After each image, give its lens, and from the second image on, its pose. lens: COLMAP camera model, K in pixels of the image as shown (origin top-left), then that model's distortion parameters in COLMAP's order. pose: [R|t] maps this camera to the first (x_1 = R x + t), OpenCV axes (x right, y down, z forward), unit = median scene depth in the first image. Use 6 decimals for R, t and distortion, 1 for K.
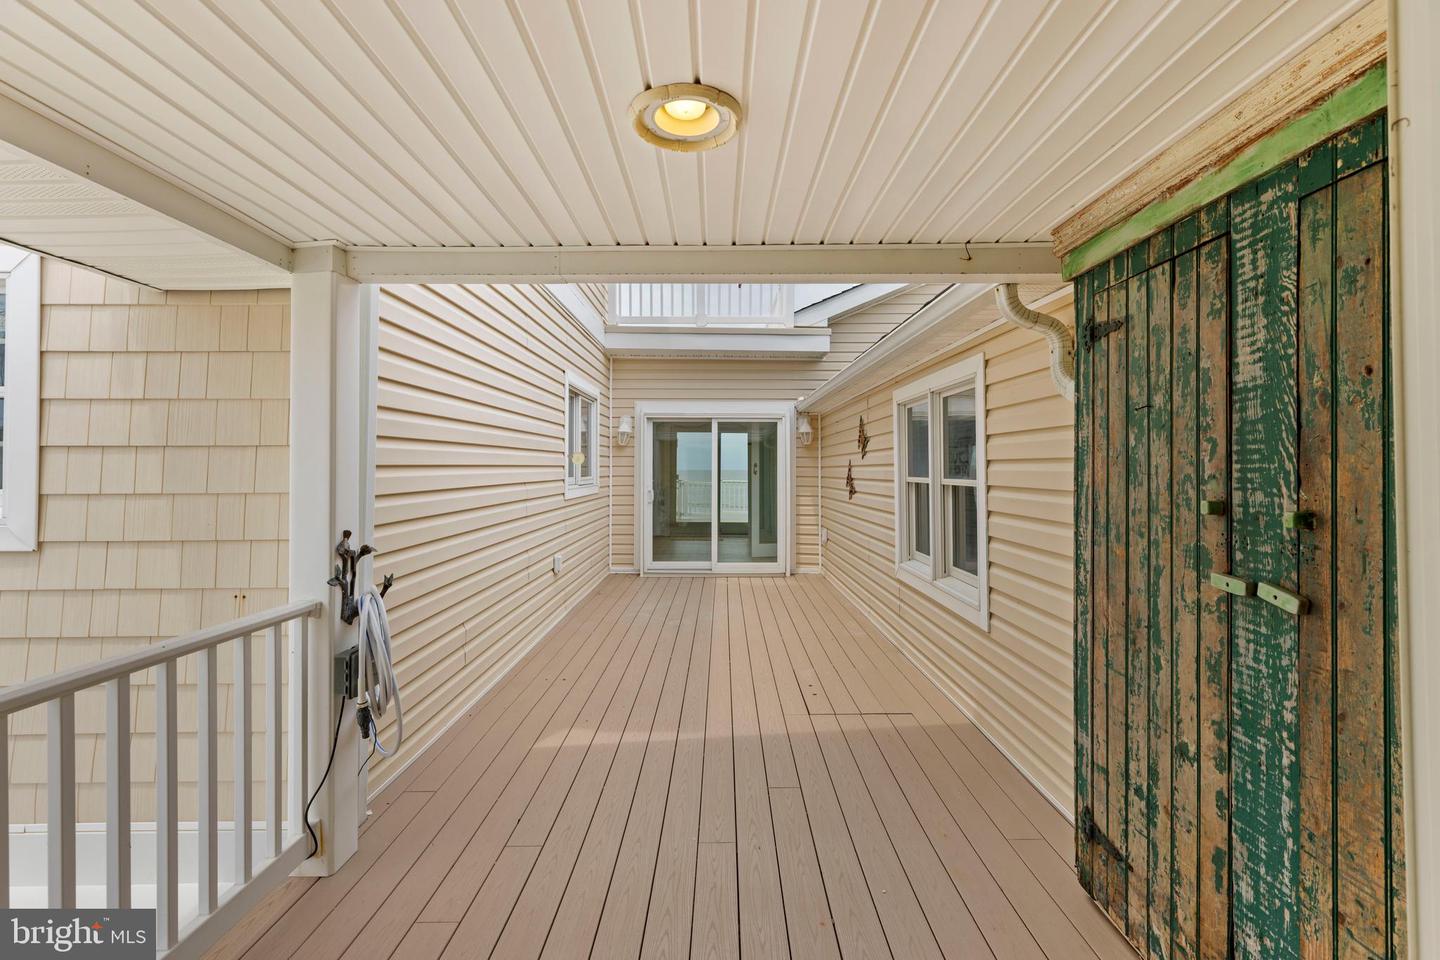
lens RADIAL K [[652.9, 0, 711.5], [0, 652.9, 466.7], [0, 0, 1]] dist [0.010451, -0.000818]
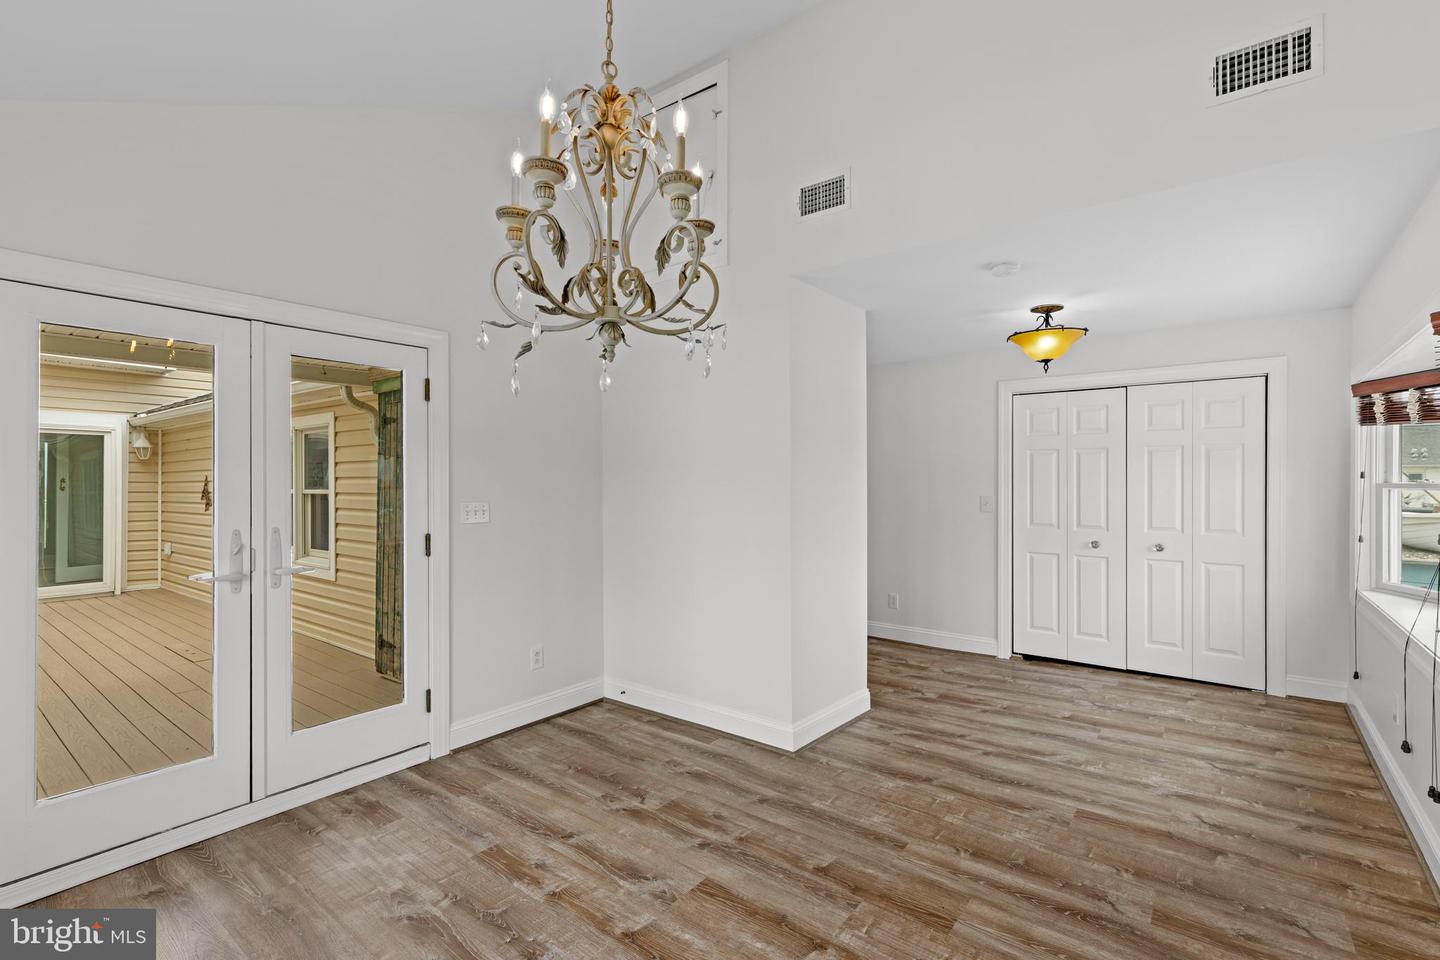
lens RADIAL K [[652.9, 0, 730.9], [0, 652.9, 470.5], [0, 0, 1]] dist [0.010451, -0.000818]
pose [[0.596516, 0.012329, 0.802507, -0.207301], [0.001693, 0.999860, -0.016620, 0.001222], [-0.802600, 0.011272, 0.596412, -0.524504]]
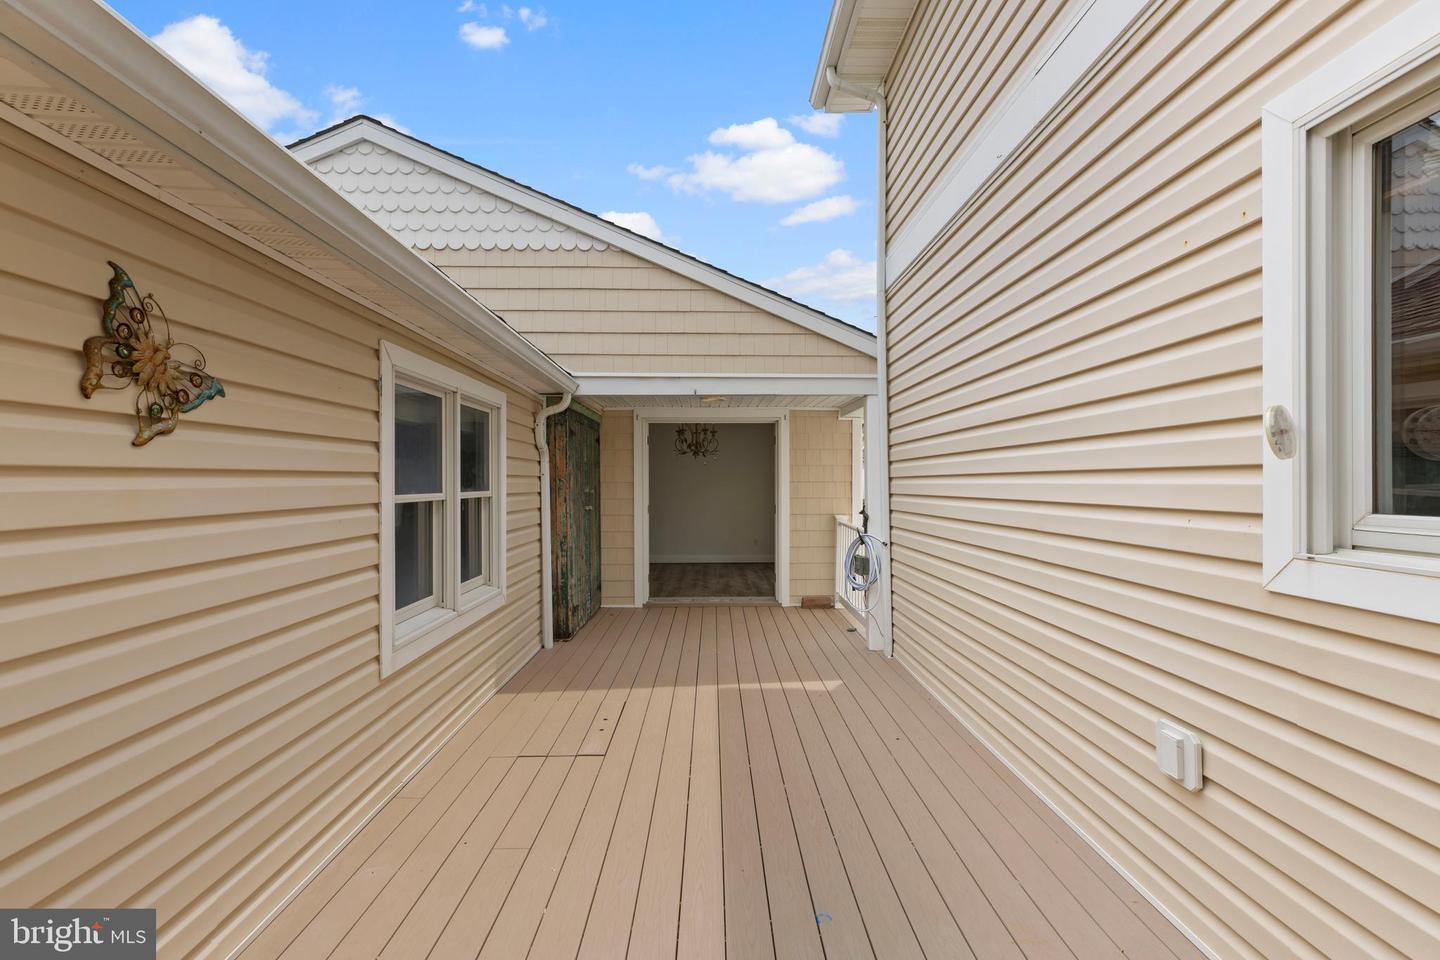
lens RADIAL K [[652.9, 0, 721.2], [0, 652.9, 480.2], [0, 0, 1]] dist [0.010451, -0.000818]
pose [[-0.999615, 0.006684, -0.026923, 0.010521], [0.006778, 0.999971, -0.003405, 0.005178], [0.026900, -0.003586, -0.999632, 1.474376]]
